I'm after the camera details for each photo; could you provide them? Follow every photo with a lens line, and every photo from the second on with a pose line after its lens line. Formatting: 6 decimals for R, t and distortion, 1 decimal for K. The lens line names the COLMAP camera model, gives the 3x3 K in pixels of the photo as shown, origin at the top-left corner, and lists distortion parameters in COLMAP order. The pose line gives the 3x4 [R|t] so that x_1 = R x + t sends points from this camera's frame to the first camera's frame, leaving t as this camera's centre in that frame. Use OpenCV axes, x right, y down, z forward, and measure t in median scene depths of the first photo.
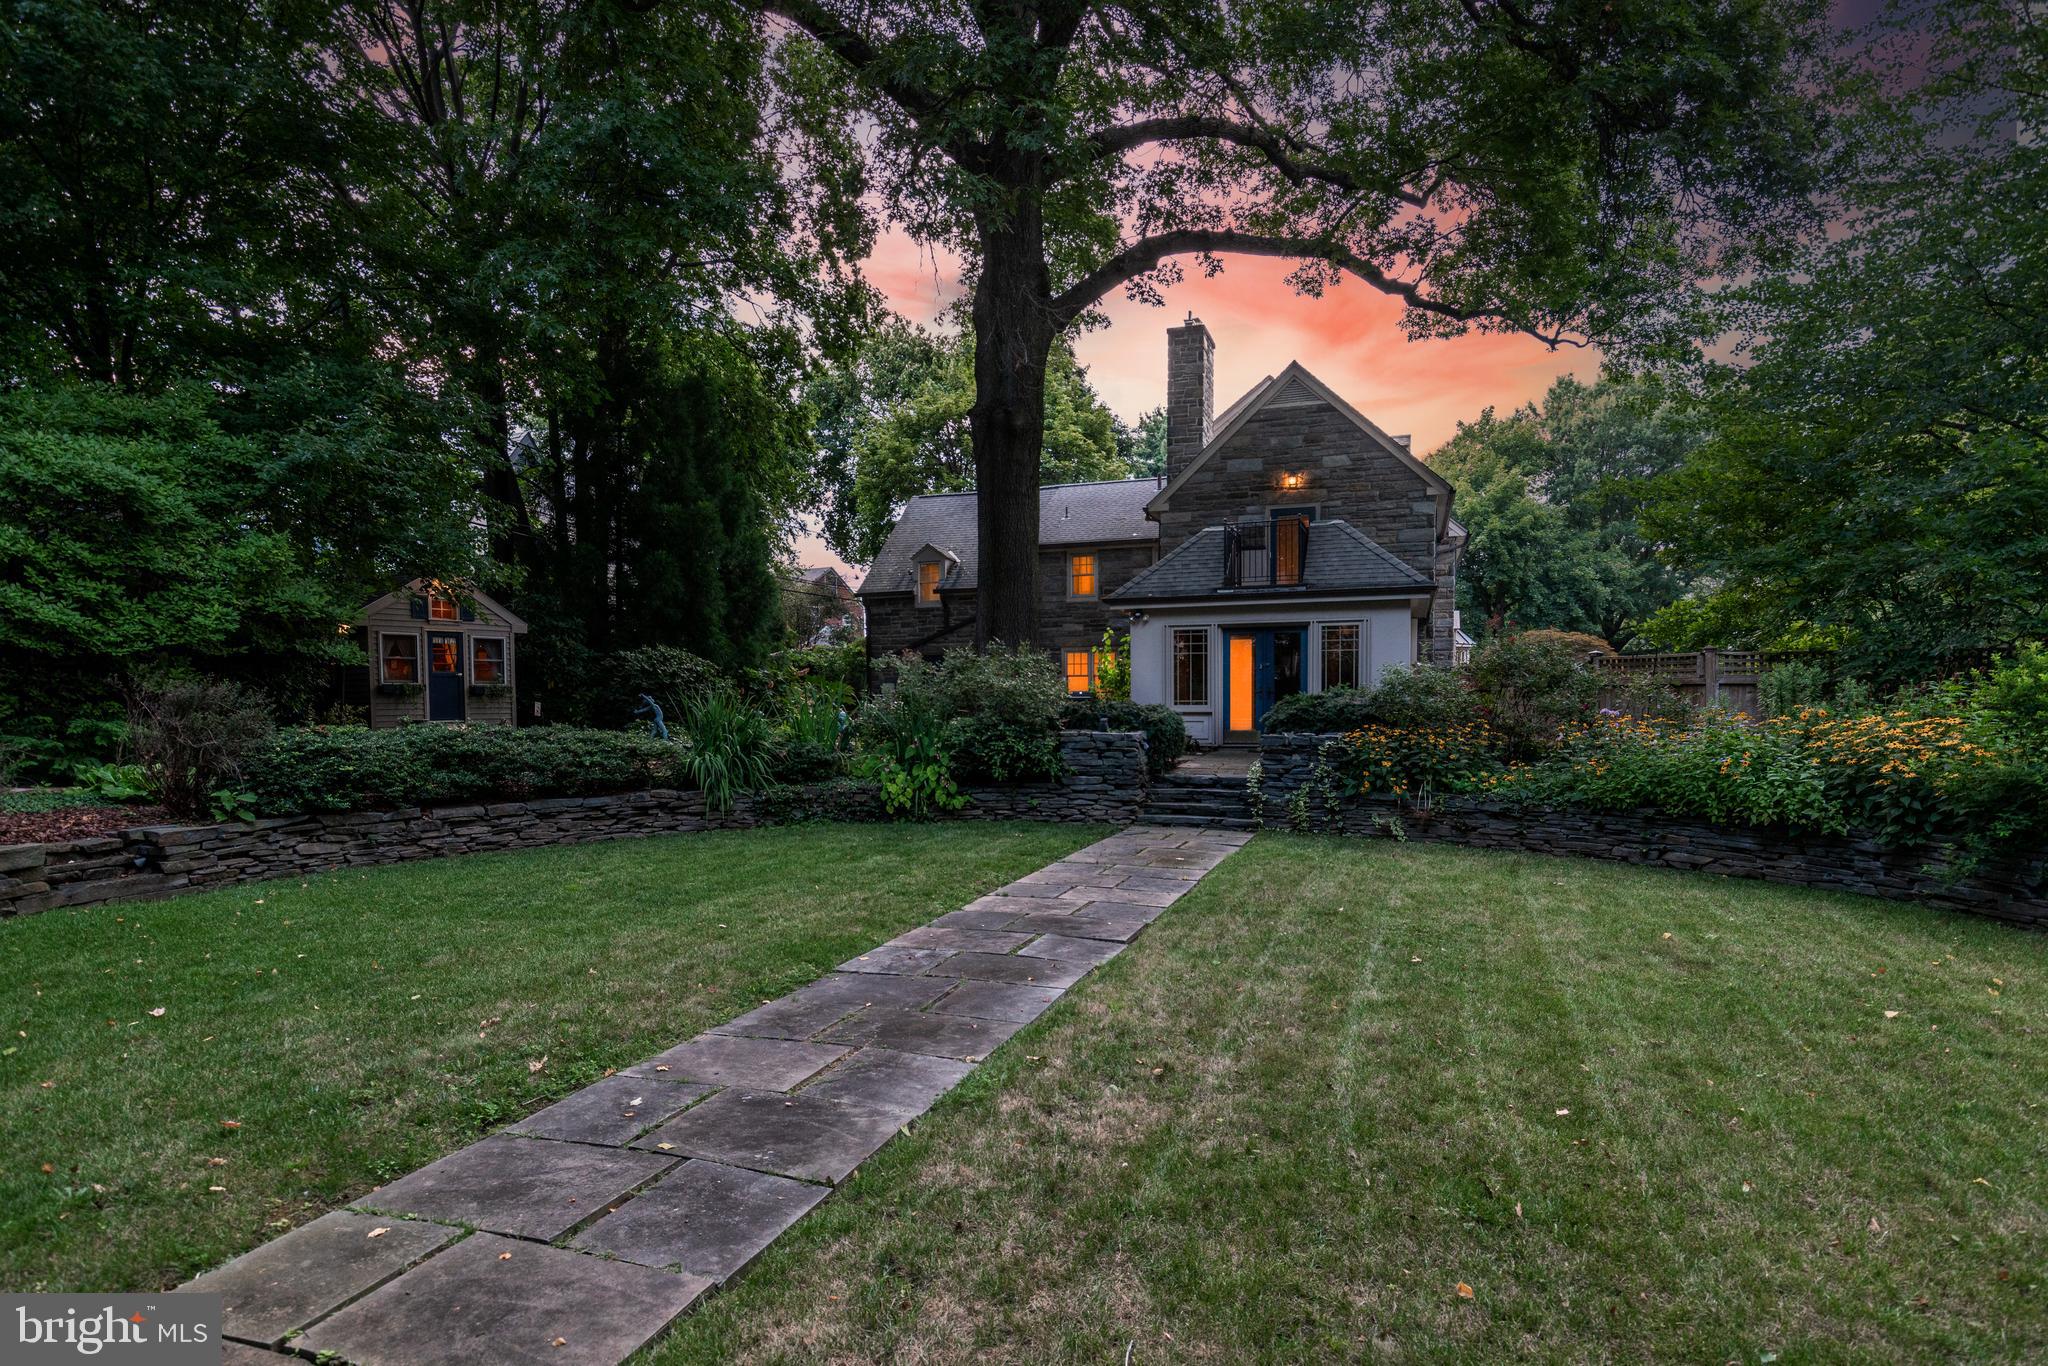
lens RADIAL K [[1126.5, 0, 1013.5], [0, 1126.5, 687.2], [0, 0, 1]] dist [-0.003382, -0.000329]
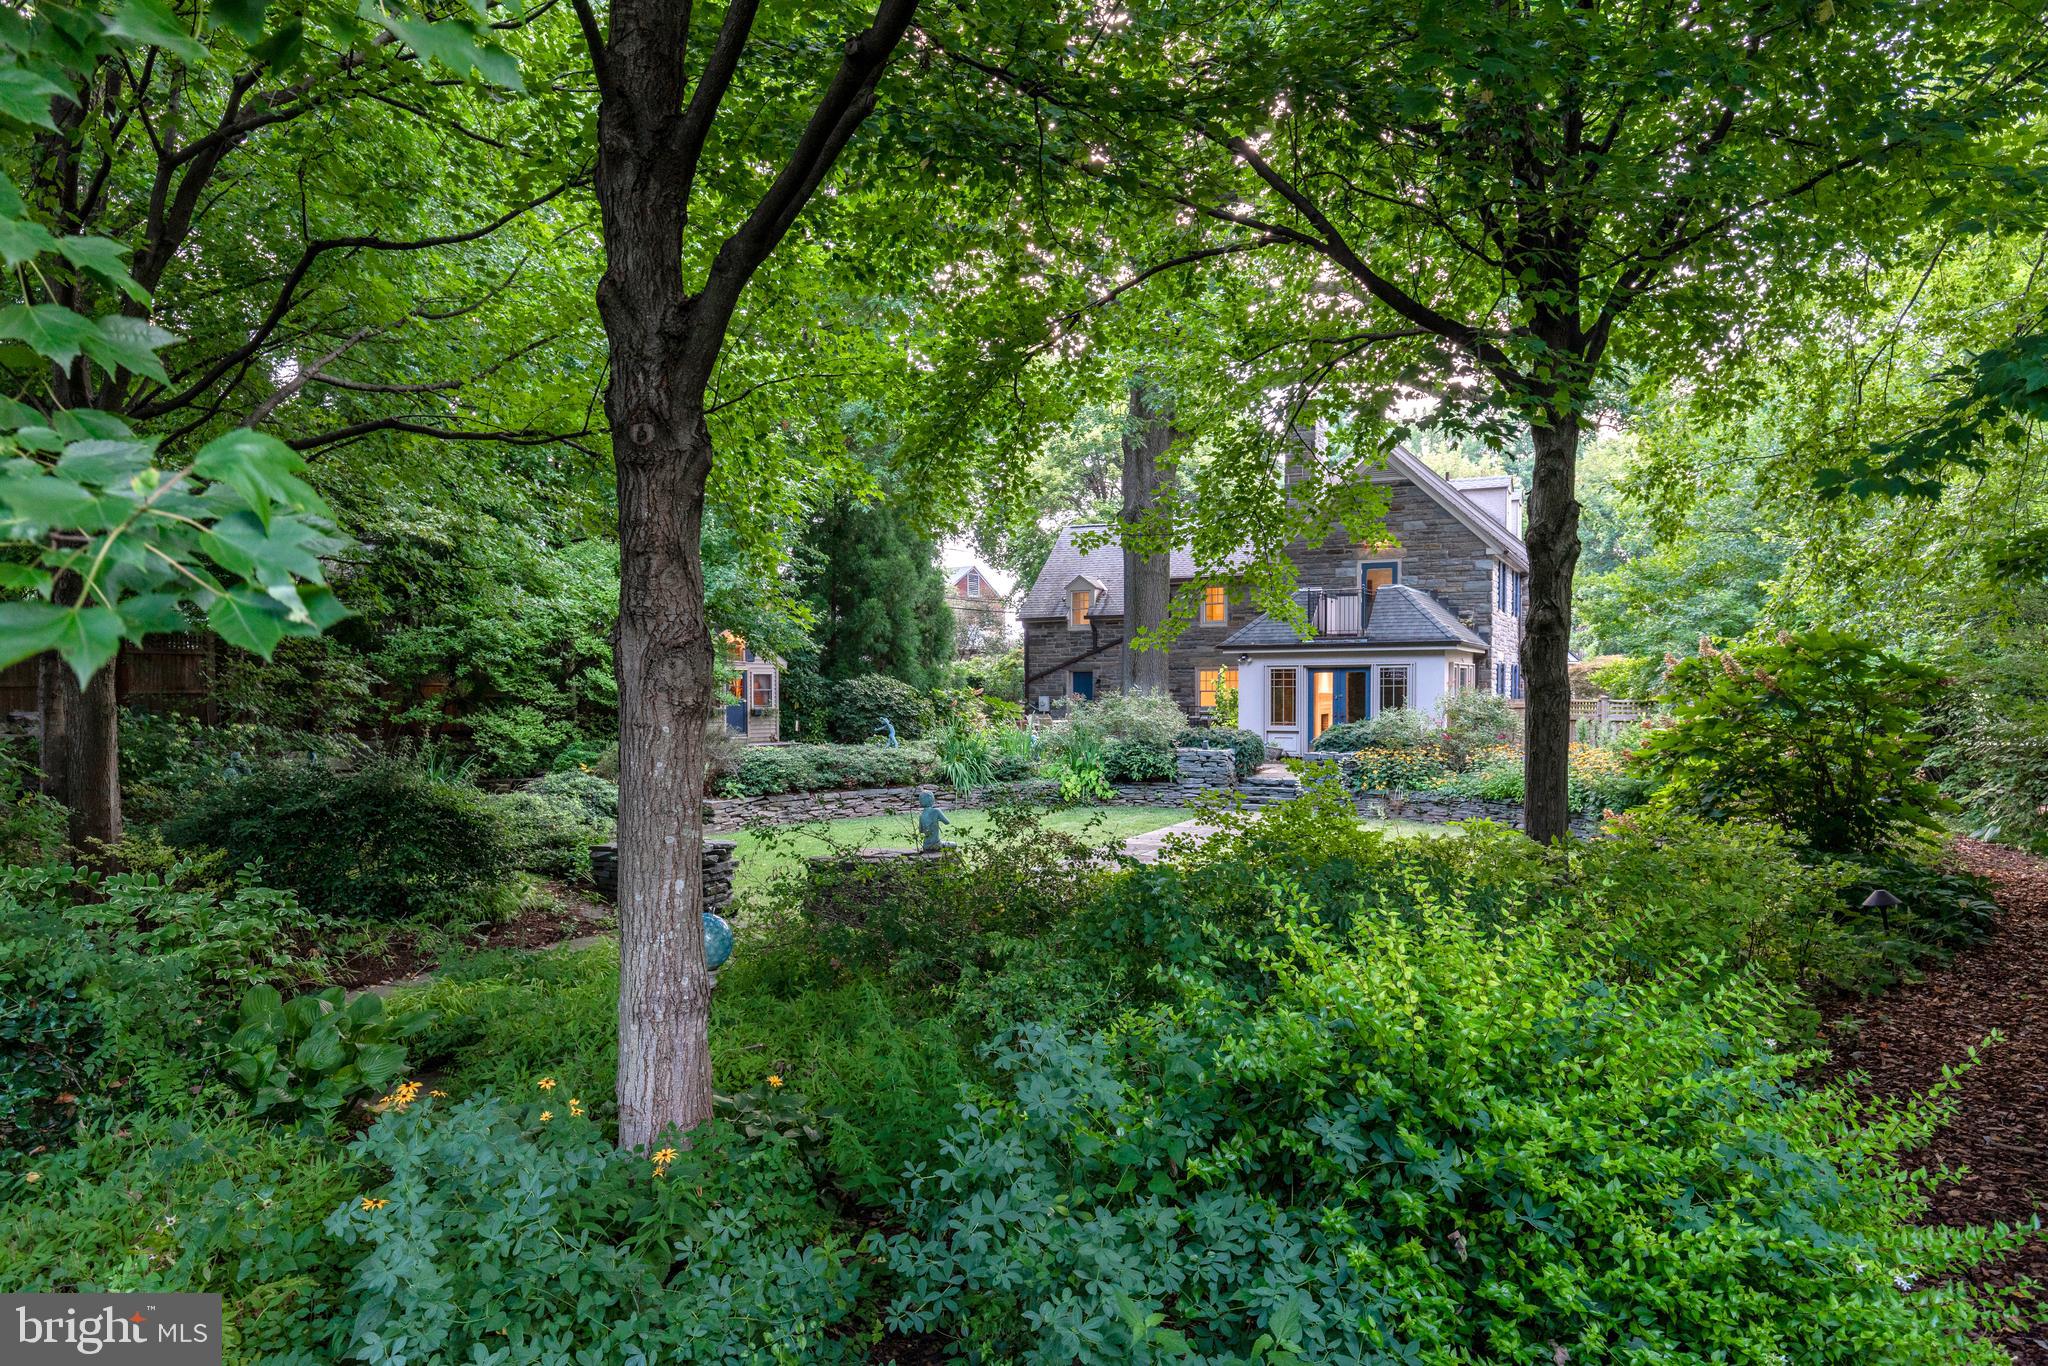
lens RADIAL K [[1363.7, 0, 1024.2], [0, 1363.7, 689.1], [0, 0, 1]] dist [0.008467, 0.000231]
pose [[0.994630, 0.000869, -0.103491, 0.020683], [0.000493, 0.999914, 0.013137, -0.051519], [0.103493, -0.013117, 0.994544, -0.669904]]
